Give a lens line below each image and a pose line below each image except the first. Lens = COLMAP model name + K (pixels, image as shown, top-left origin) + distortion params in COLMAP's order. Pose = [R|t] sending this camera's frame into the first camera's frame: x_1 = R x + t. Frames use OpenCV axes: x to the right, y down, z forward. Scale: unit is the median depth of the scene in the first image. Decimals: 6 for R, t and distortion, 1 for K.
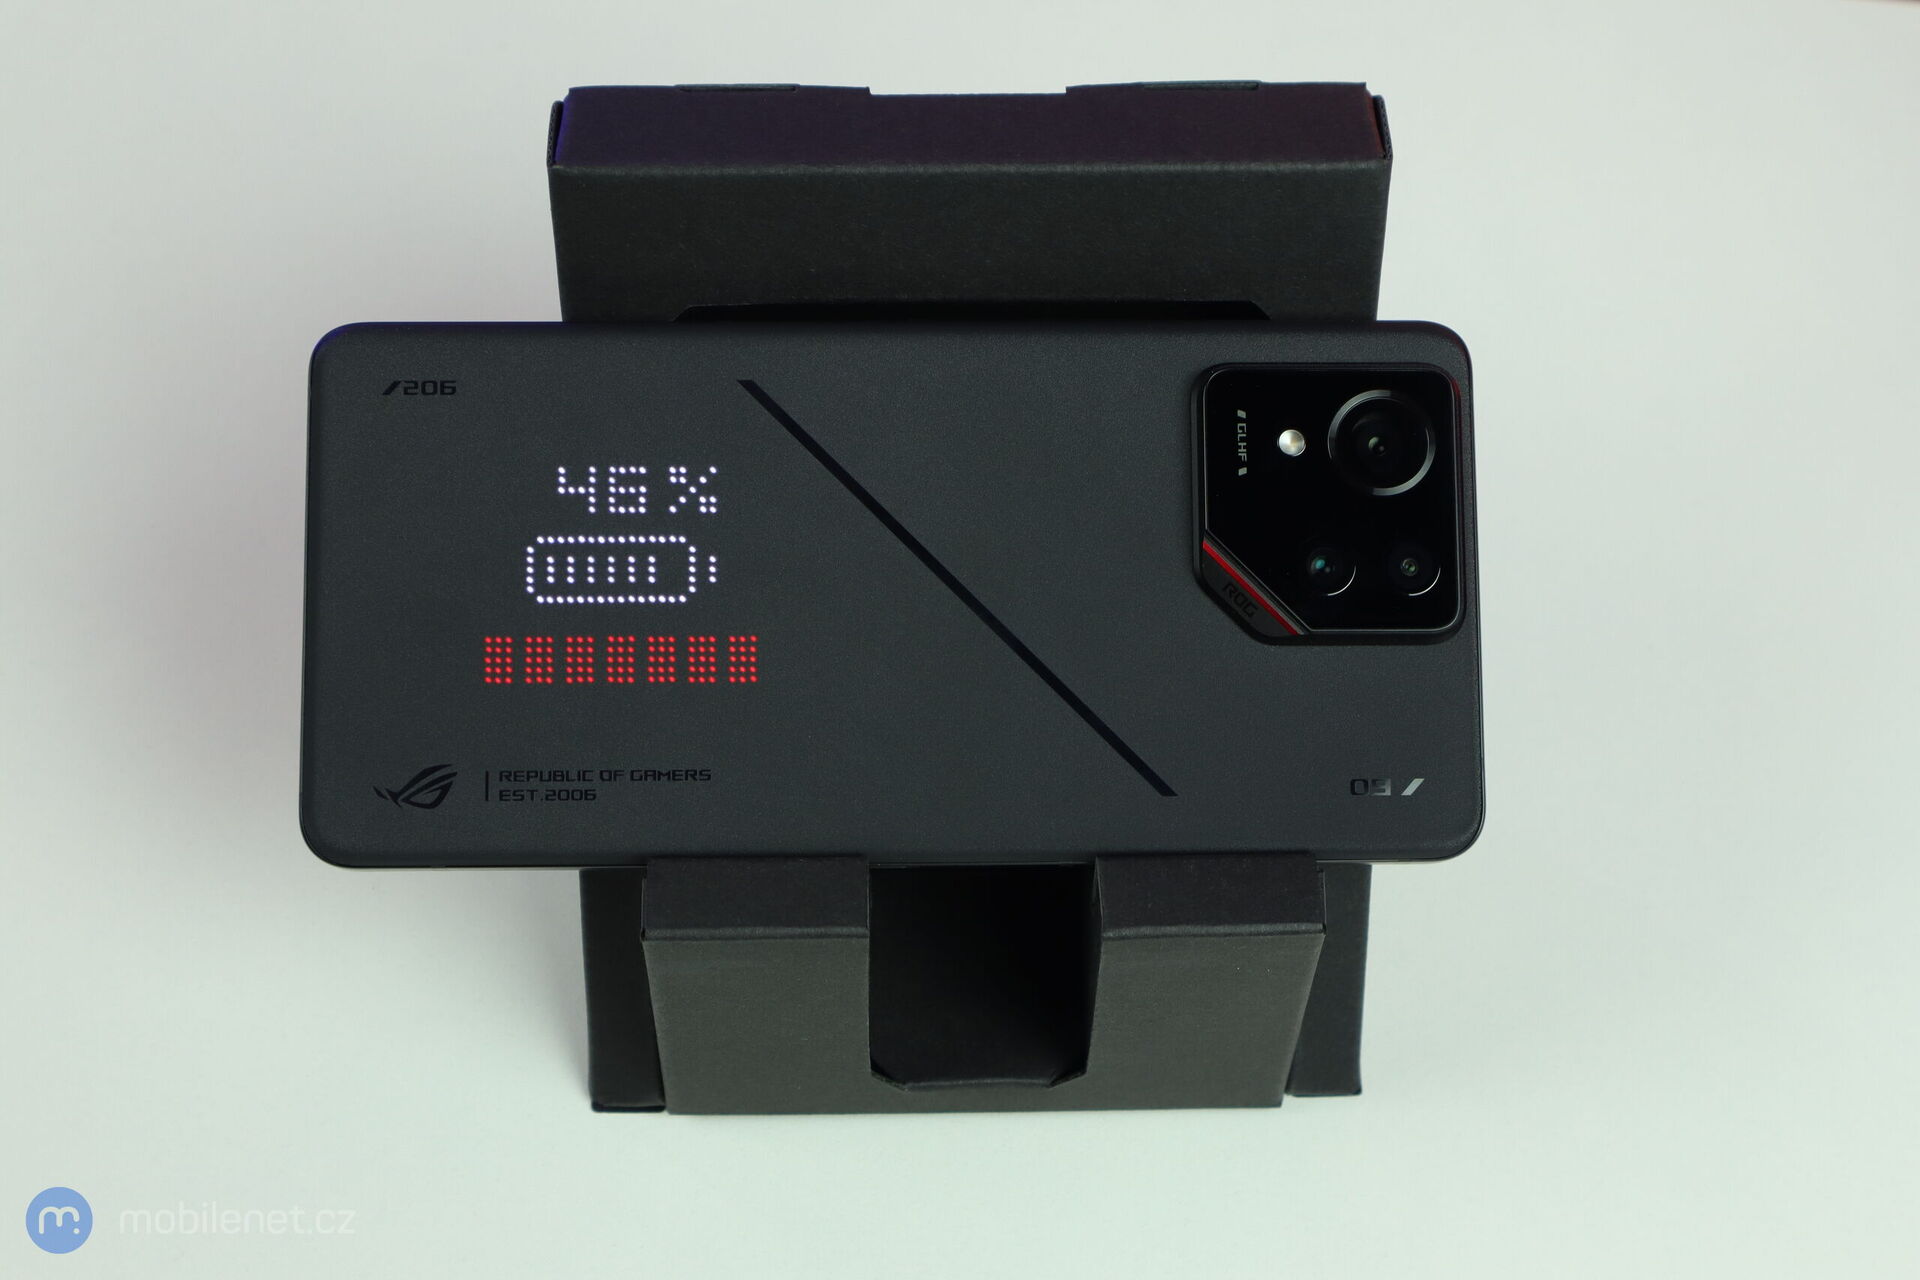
lens RADIAL K [[2056.1, 0, 960.0], [0, 2056.1, 640.0], [0, 0, 1]] dist [-0.011055, -0.002396]
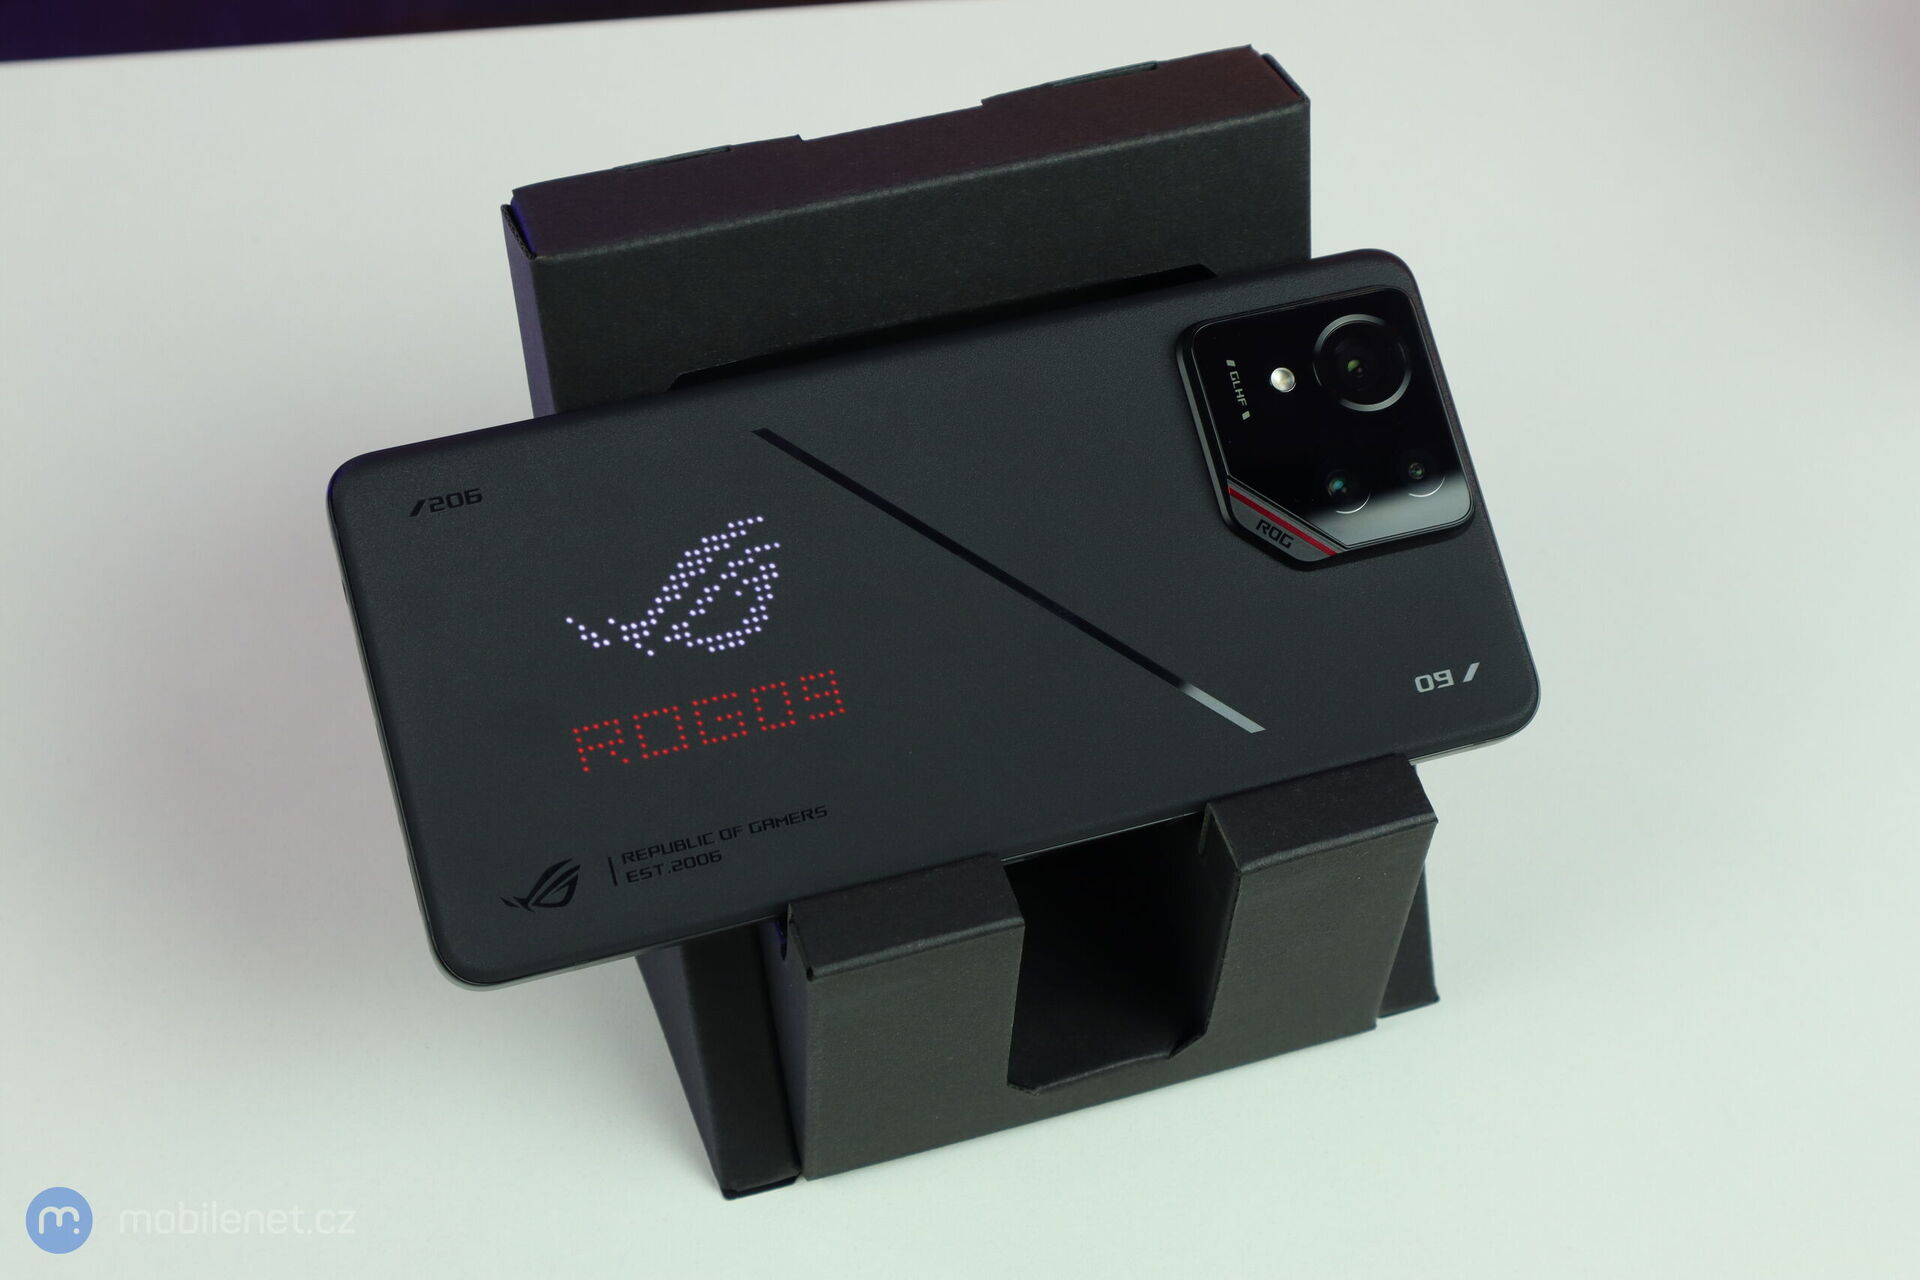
lens RADIAL K [[2056.1, 0, 960.0], [0, 2056.1, 640.0], [0, 0, 1]] dist [-0.011055, -0.002396]
pose [[0.967169, -0.219713, 0.127713, -0.163536], [0.226236, 0.973297, -0.038852, 0.037290], [-0.115766, 0.066470, 0.991050, -0.010831]]
